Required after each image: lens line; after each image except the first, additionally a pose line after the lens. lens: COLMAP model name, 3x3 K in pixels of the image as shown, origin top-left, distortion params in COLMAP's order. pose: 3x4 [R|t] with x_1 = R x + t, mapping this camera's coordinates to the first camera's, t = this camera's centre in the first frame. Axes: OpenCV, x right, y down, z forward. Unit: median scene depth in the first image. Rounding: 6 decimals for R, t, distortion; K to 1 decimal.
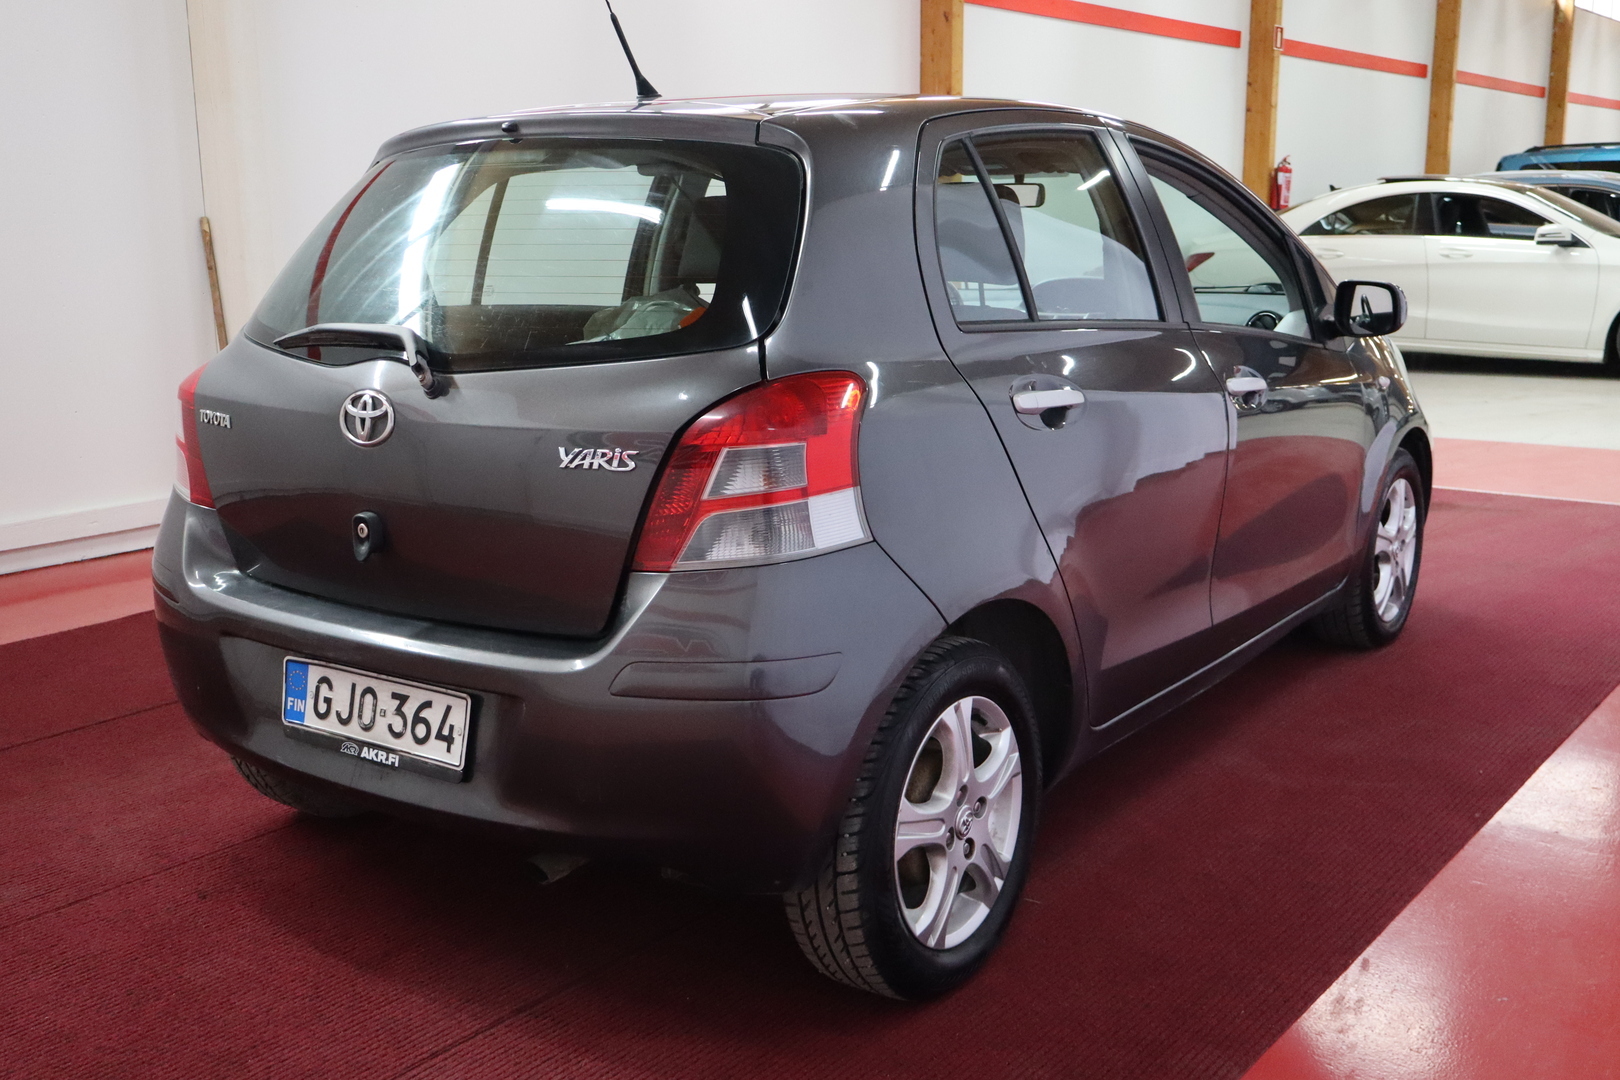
lens RADIAL K [[1577.1, 0, 831.7], [0, 1577.1, 538.5], [0, 0, 1]] dist [0.003761, 0.004758]
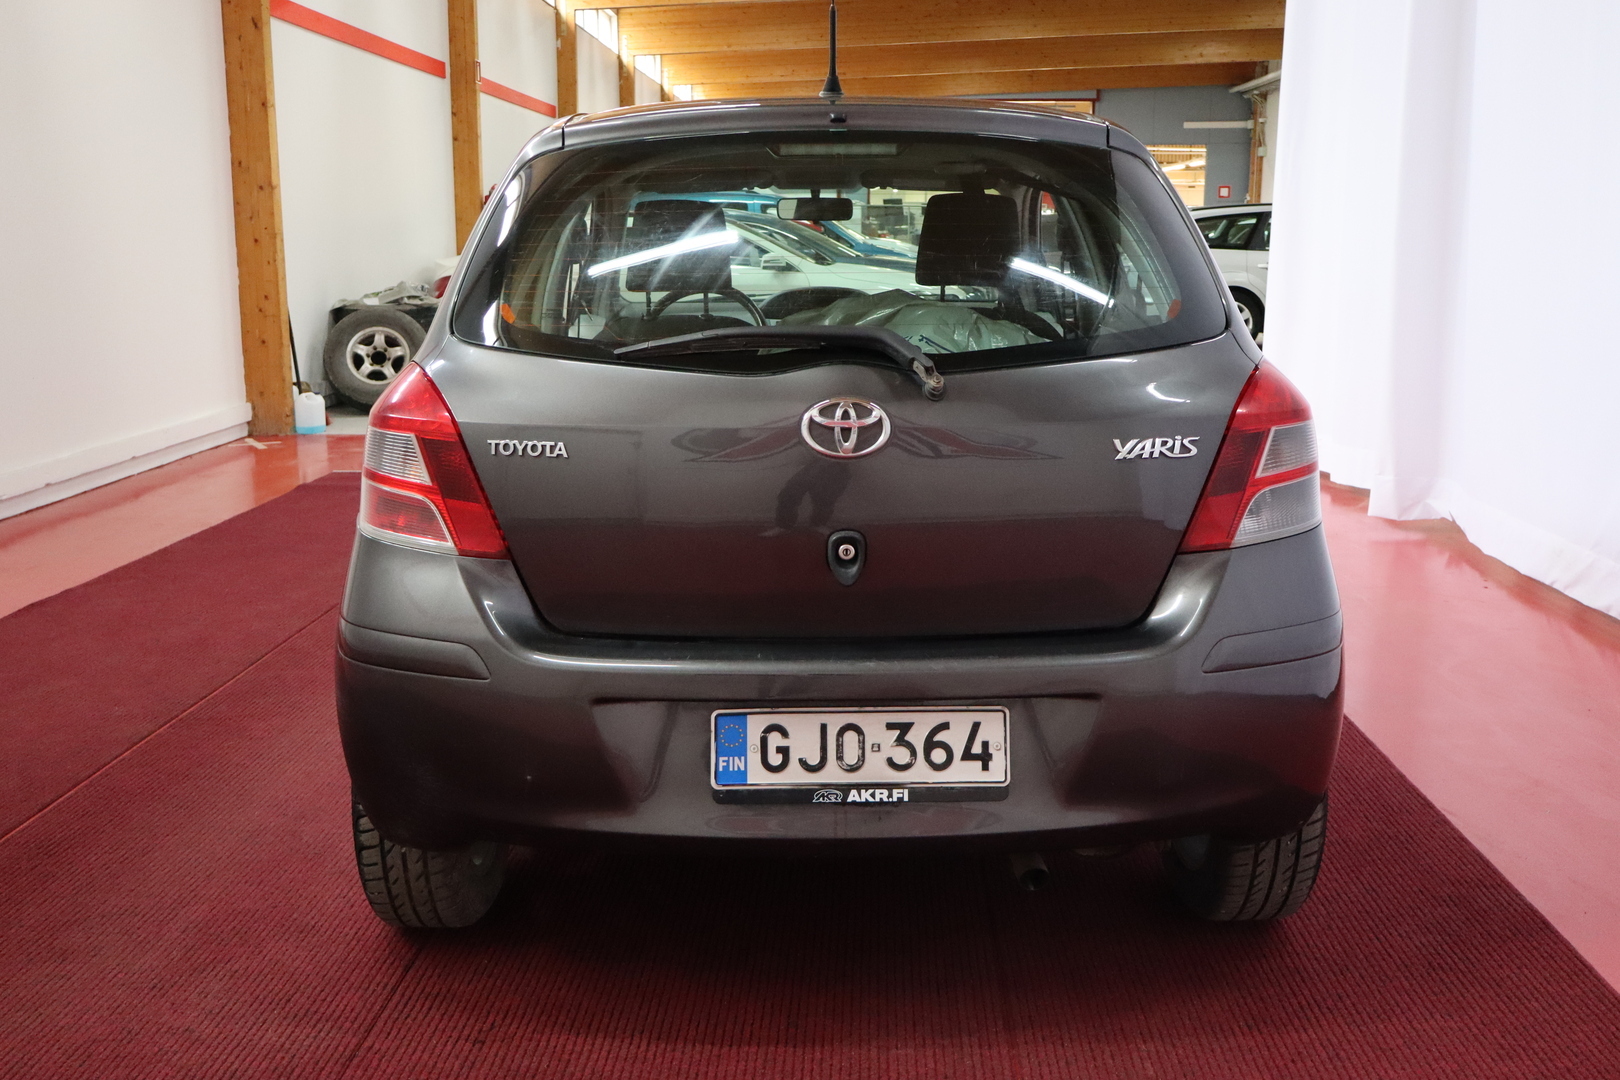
lens RADIAL K [[1560.5, 0, 810.0], [0, 1560.5, 540.0], [0, 0, 1]] dist [0.005540, -0.004607]
pose [[0.810312, -0.098371, 0.577683, -0.827908], [0.108400, 0.993958, 0.017205, -0.029210], [-0.575886, 0.048680, 0.816080, 0.275640]]
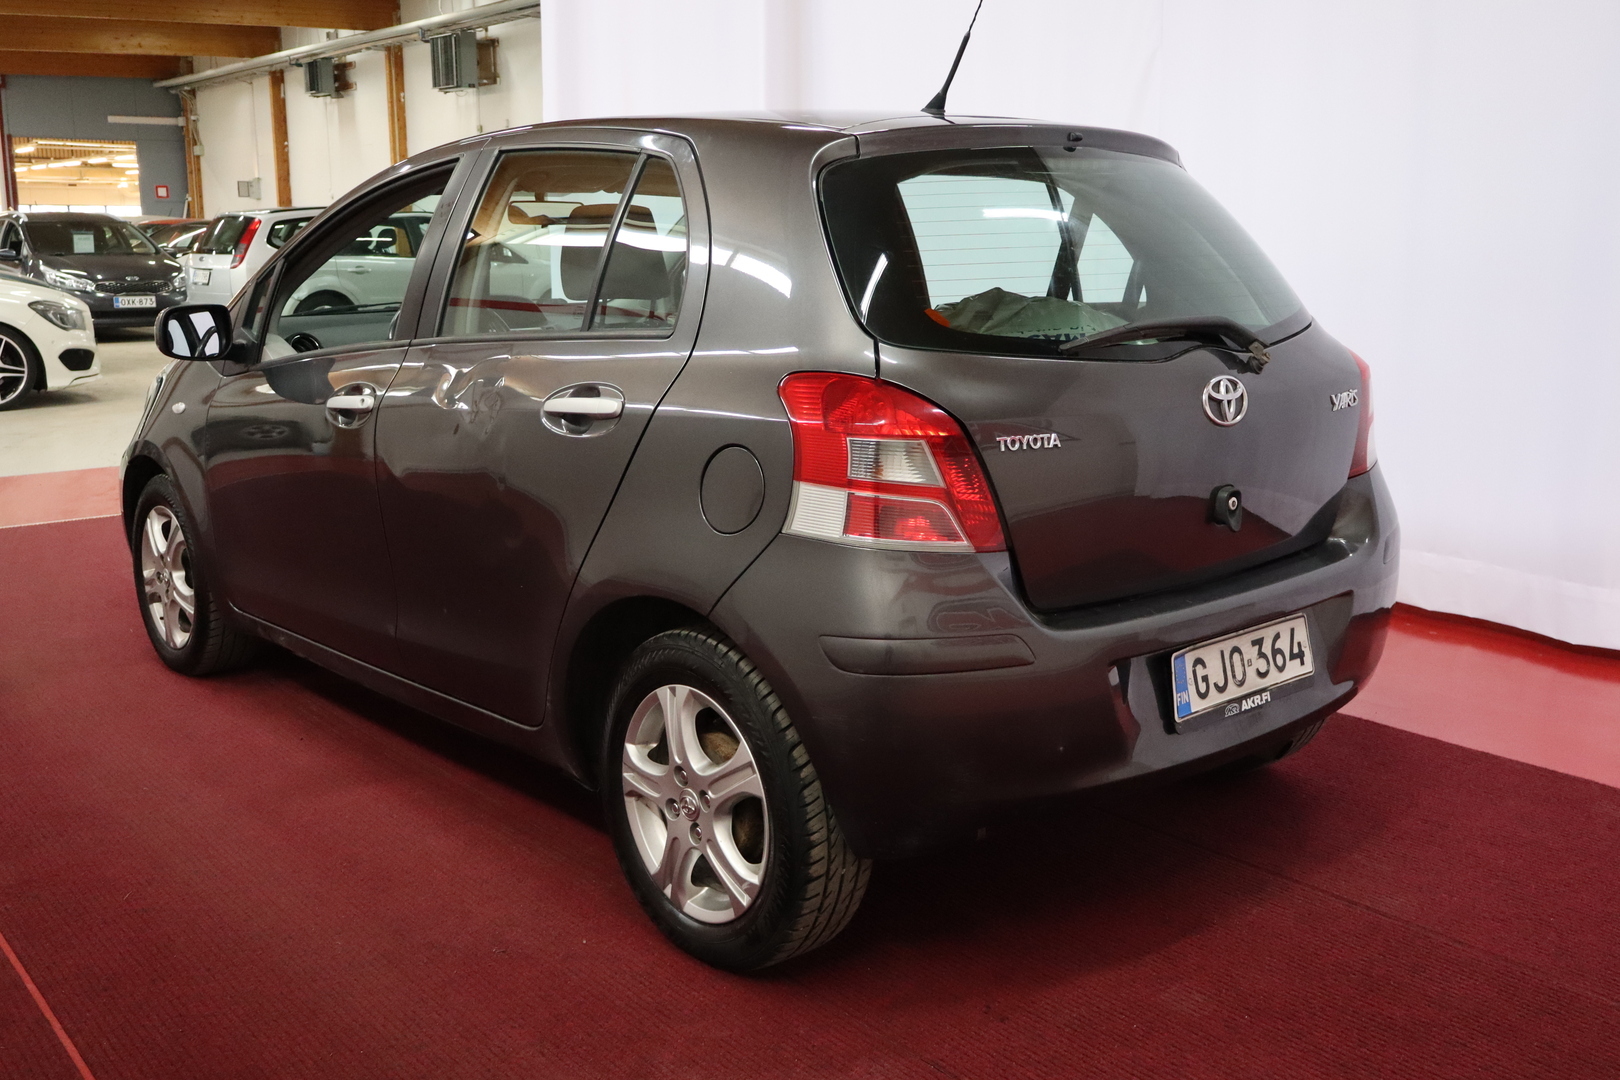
lens RADIAL K [[1577.1, 0, 831.7], [0, 1577.1, 538.5], [0, 0, 1]] dist [0.003761, 0.004758]
pose [[0.224836, -0.171351, 0.959212, -1.400703], [0.199759, 0.971613, 0.126743, -0.173802], [-0.953701, 0.163115, 0.252683, 0.985668]]
